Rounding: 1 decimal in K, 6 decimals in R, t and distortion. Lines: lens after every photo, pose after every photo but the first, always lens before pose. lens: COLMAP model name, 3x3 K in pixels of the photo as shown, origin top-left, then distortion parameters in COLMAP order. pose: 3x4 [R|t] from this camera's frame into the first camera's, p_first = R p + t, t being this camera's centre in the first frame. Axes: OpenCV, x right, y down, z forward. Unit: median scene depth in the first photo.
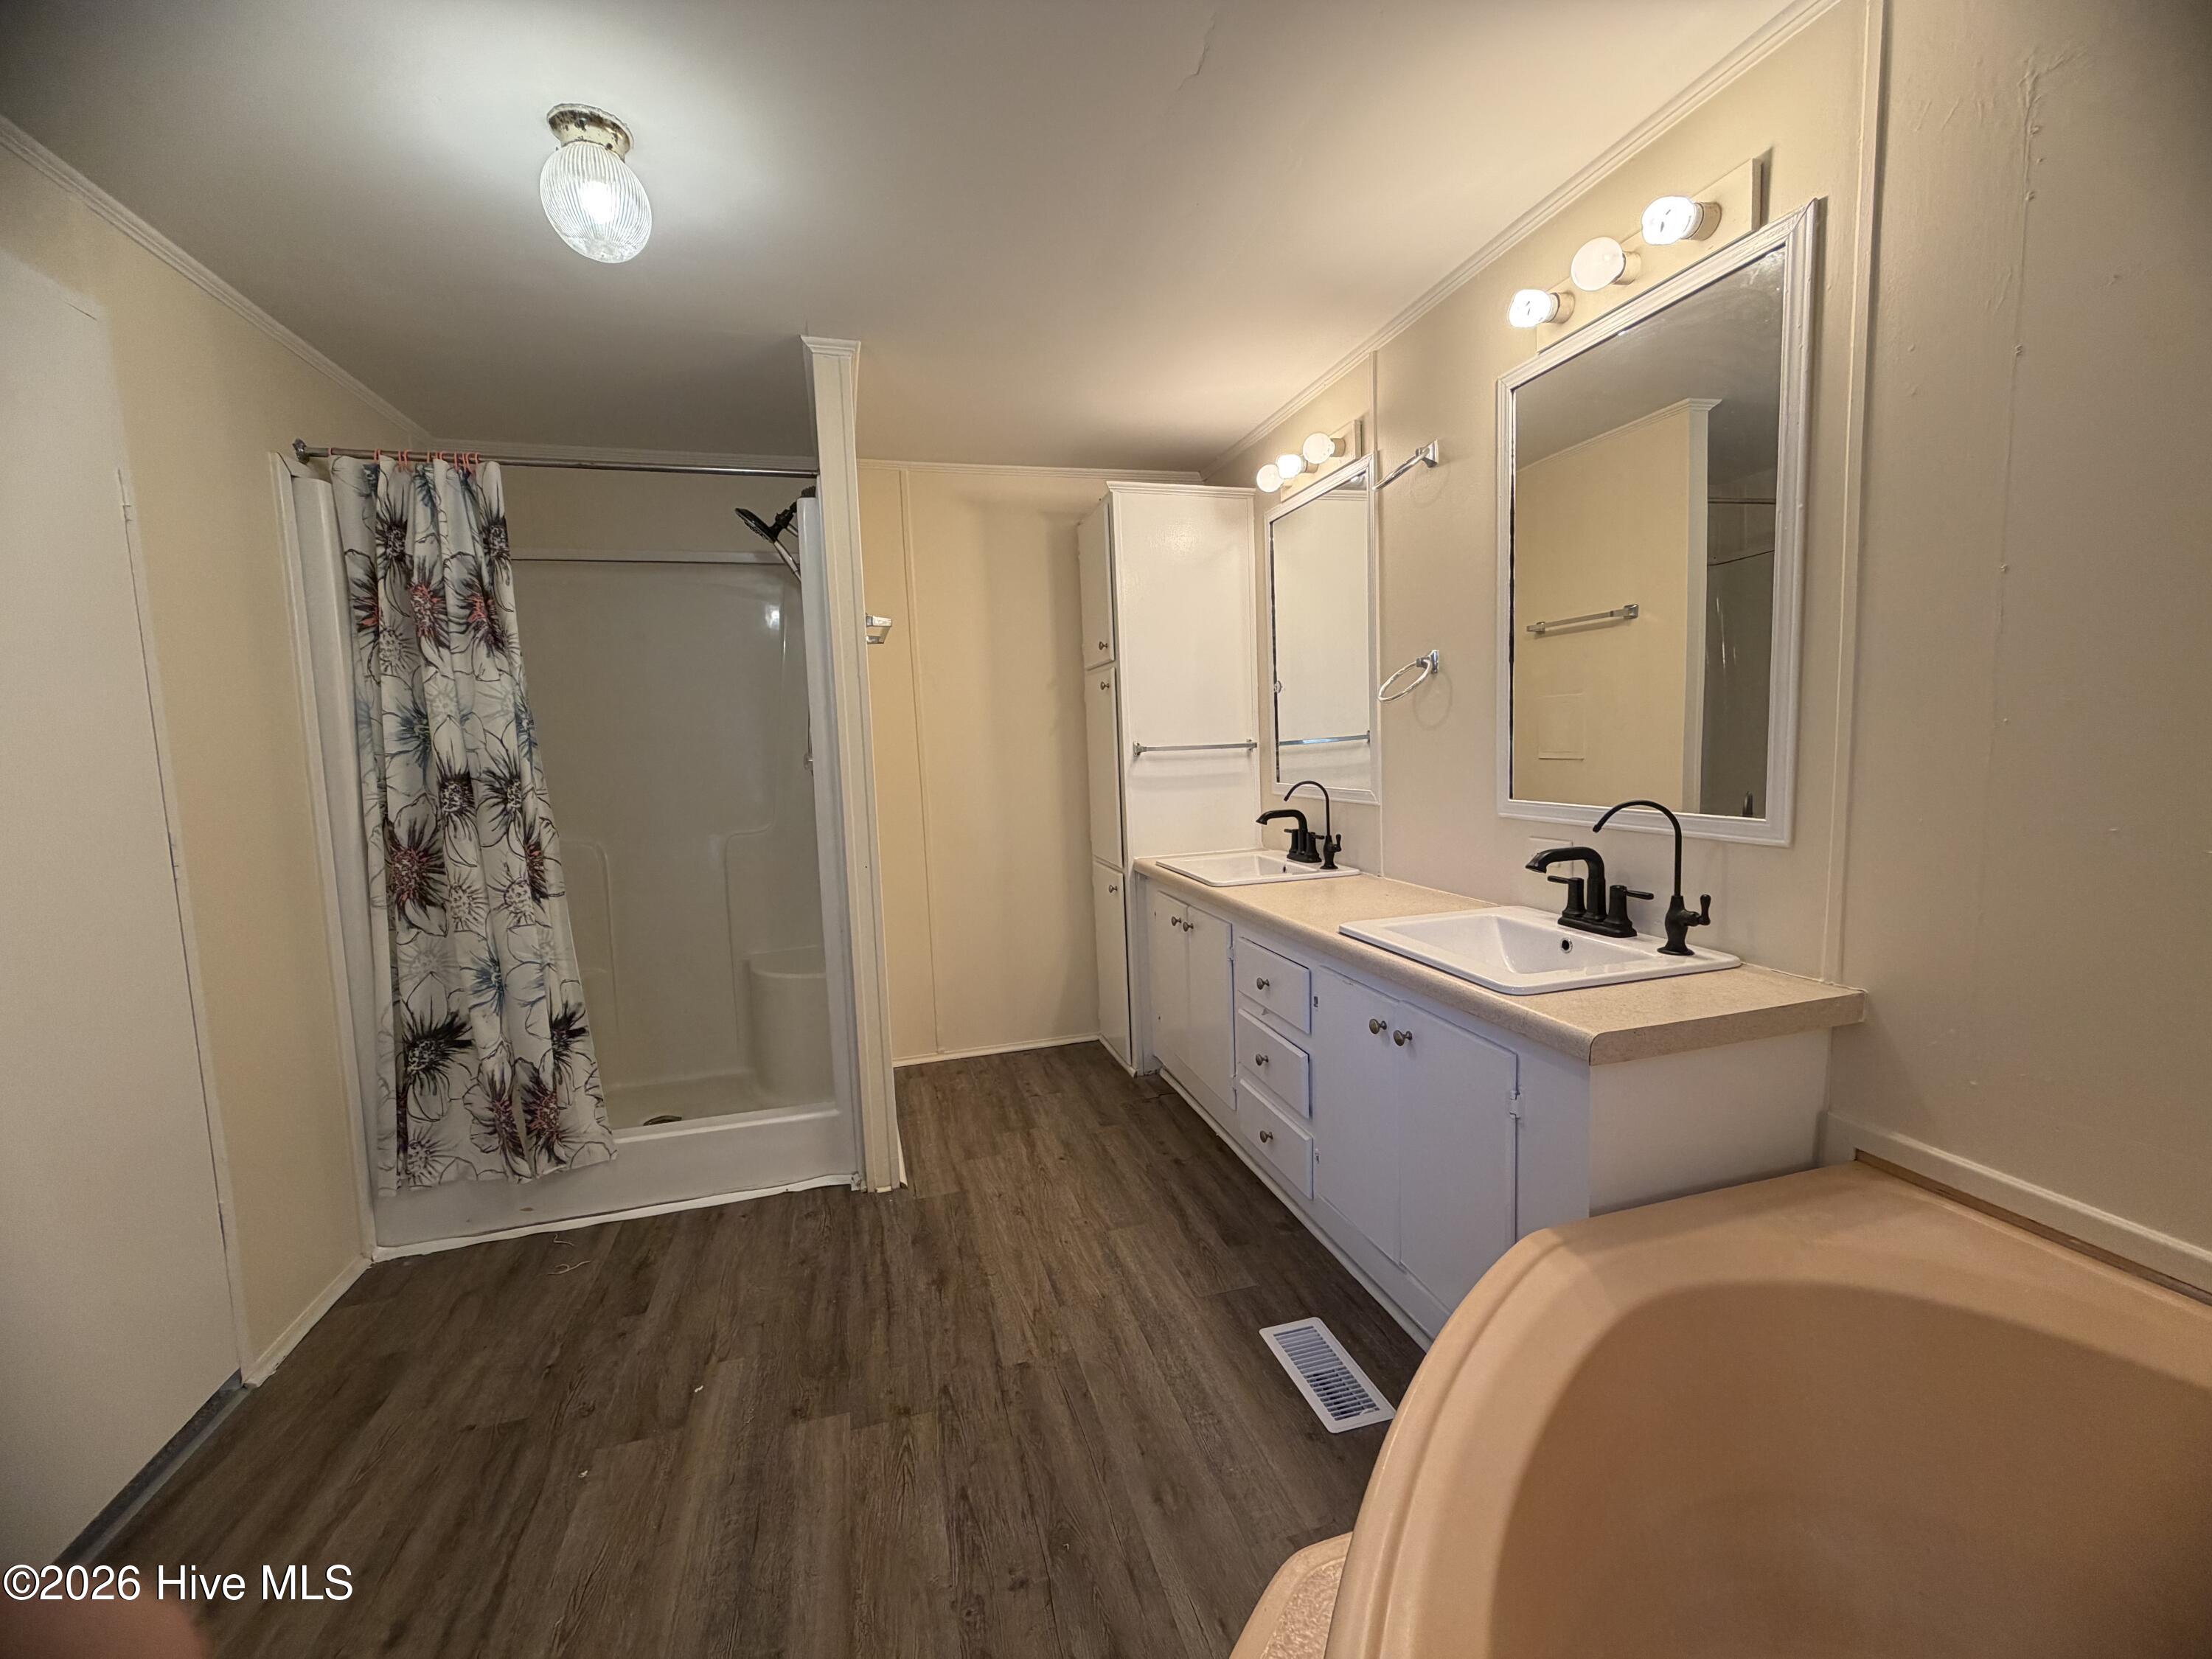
lens RADIAL K [[896.7, 0, 1104.2], [0, 896.7, 820.3], [0, 0, 1]] dist [0.001134, -0.000100]
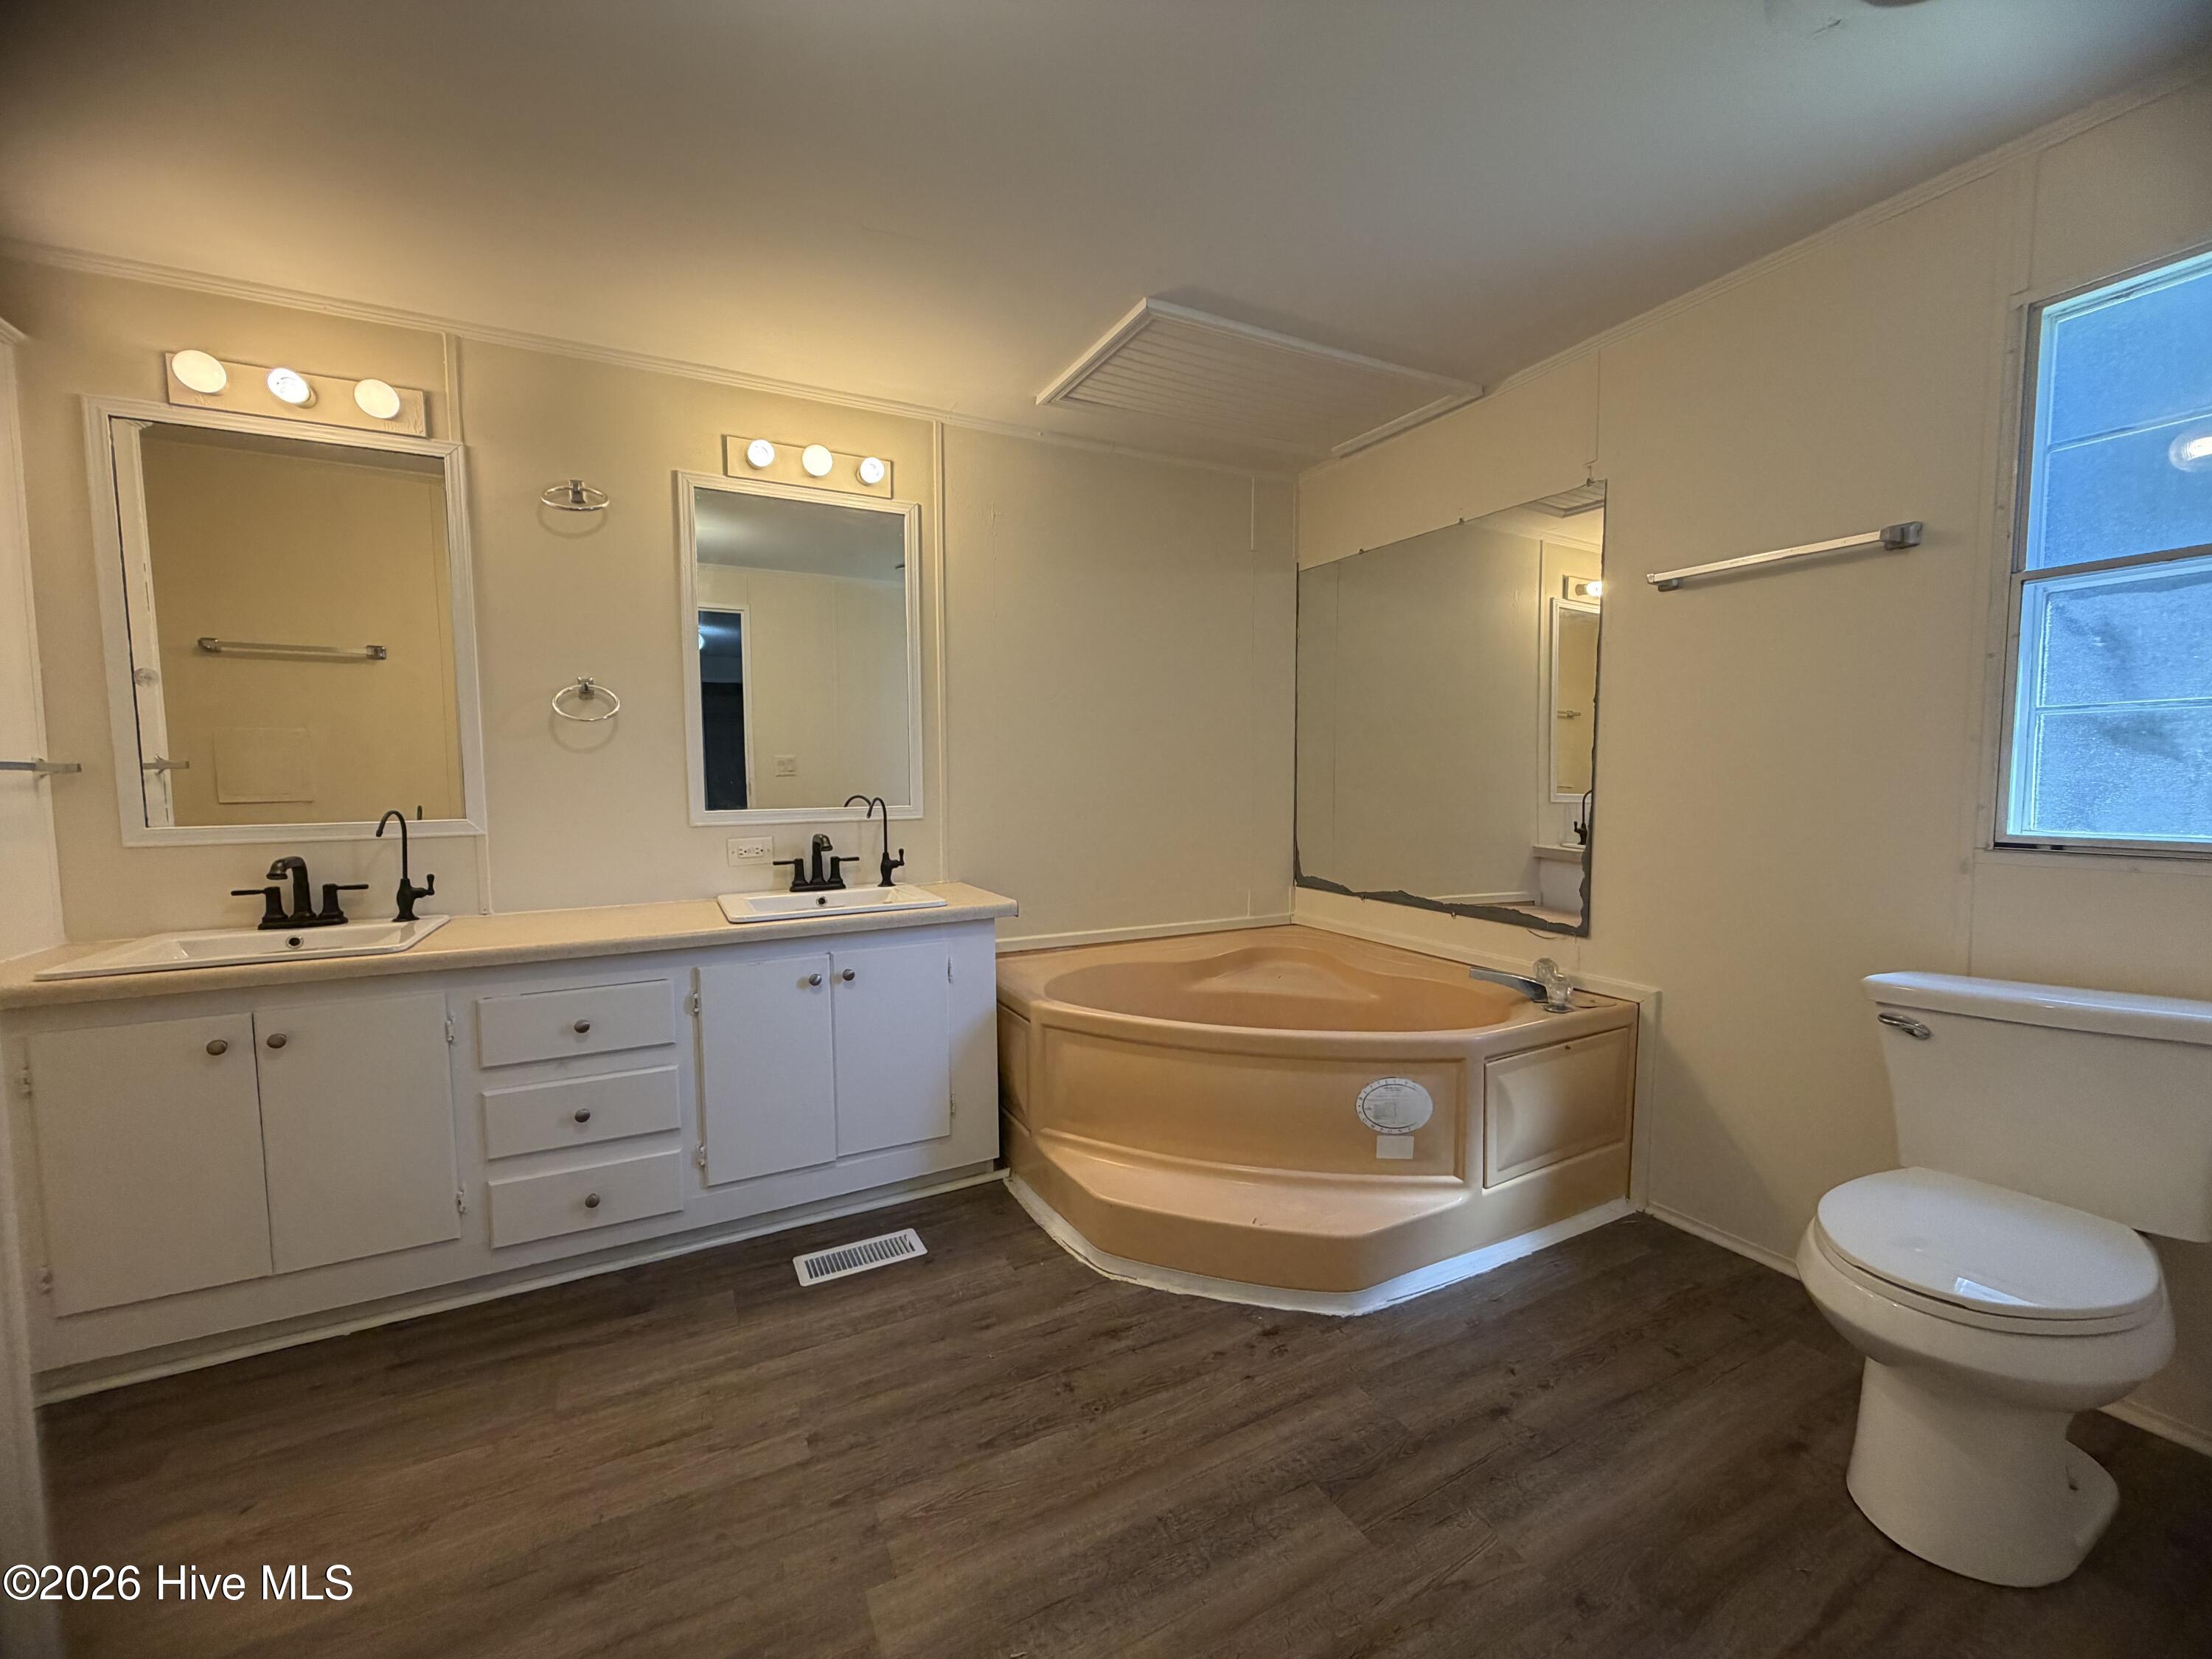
lens RADIAL K [[892.2, 0, 1099.6], [0, 892.2, 830.0], [0, 0, 1]] dist [0.001728, -0.000417]
pose [[-0.208469, -0.021241, 0.977798, -1.035224], [0.109673, 0.992951, 0.044952, 0.008349], [-0.971860, 0.116609, -0.204670, 0.875506]]
